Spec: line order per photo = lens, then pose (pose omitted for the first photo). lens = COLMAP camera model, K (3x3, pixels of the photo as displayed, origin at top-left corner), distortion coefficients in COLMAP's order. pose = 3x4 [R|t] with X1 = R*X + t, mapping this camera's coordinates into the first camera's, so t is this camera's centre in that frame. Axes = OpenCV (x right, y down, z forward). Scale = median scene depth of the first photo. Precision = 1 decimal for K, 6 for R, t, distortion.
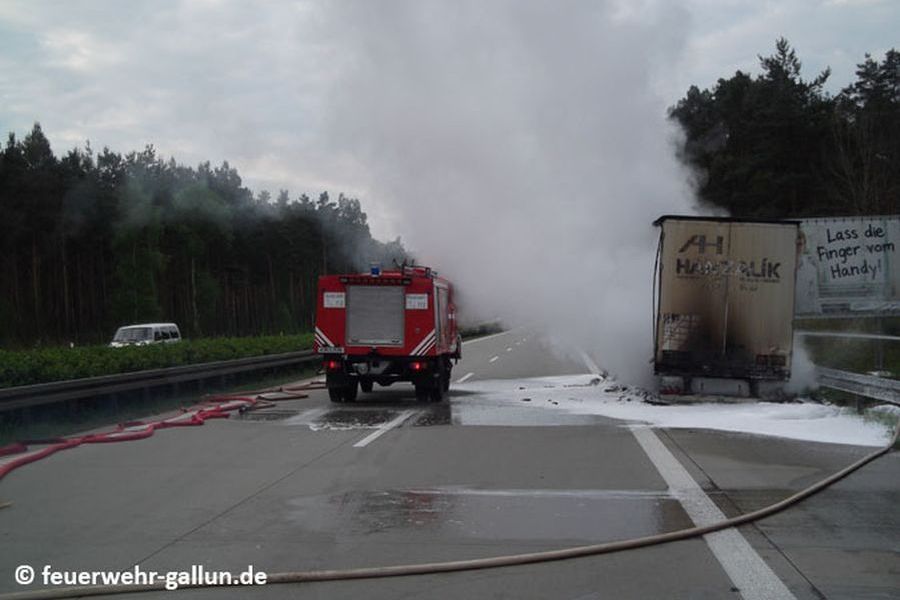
lens RADIAL K [[1388.6, 0, 474.0], [0, 1388.6, 280.6], [0, 0, 1]] dist [0.026242, 1.148183]
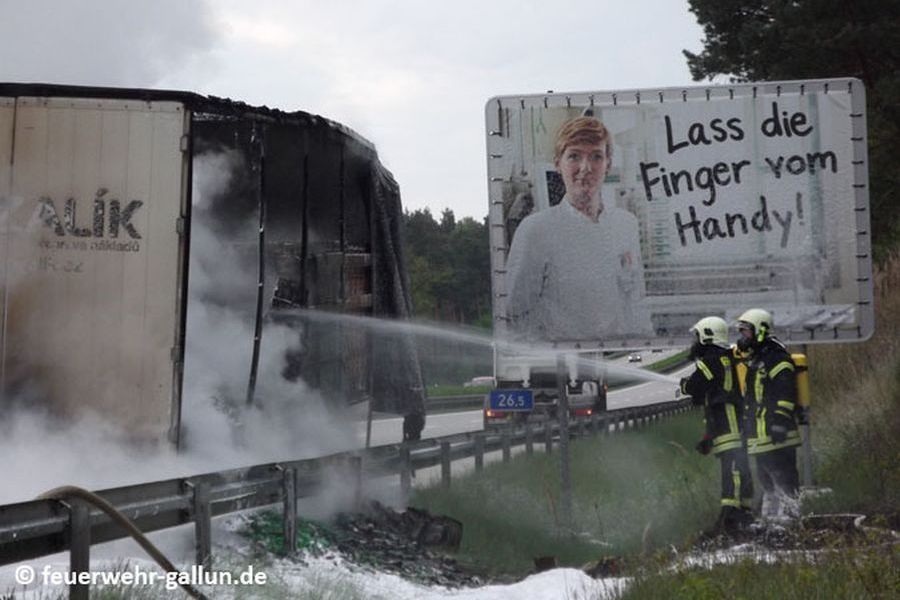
lens RADIAL K [[3784.4, 0, 450.0], [0, 3784.4, 300.0], [0, 0, 1]] dist [0.340554, 5.367066]
pose [[0.999109, -0.010291, -0.040930, 0.345464], [0.010524, 0.999930, 0.005478, 0.010248], [0.040871, -0.005903, 0.999147, -0.054342]]
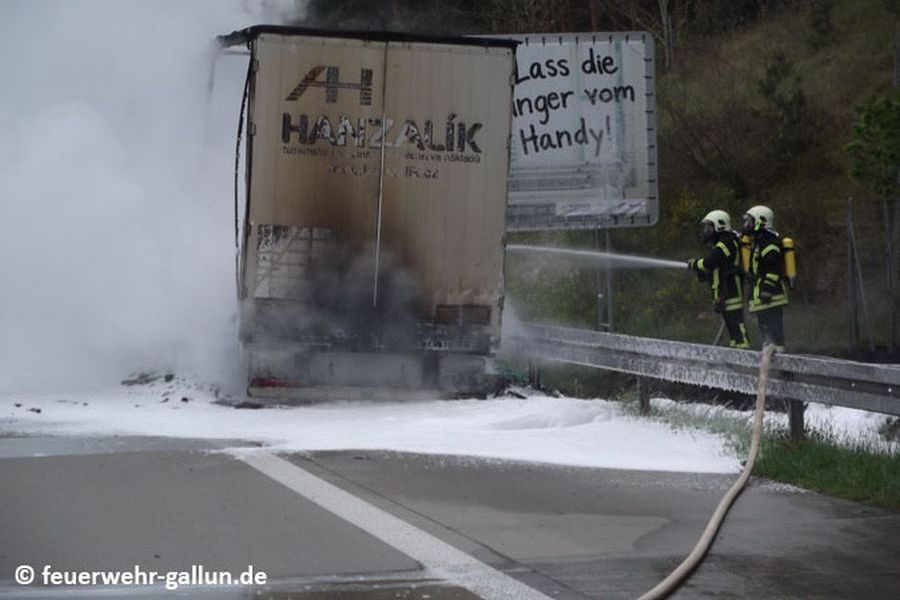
lens RADIAL K [[2853.0, 0, 450.0], [0, 2853.0, 300.0], [0, 0, 1]] dist [0.150659, 0.752973]
pose [[0.964877, -0.012466, 0.262405, -0.064175], [-0.000553, 0.998775, 0.049484, 0.000250], [-0.262700, -0.047891, 0.963688, -0.001560]]
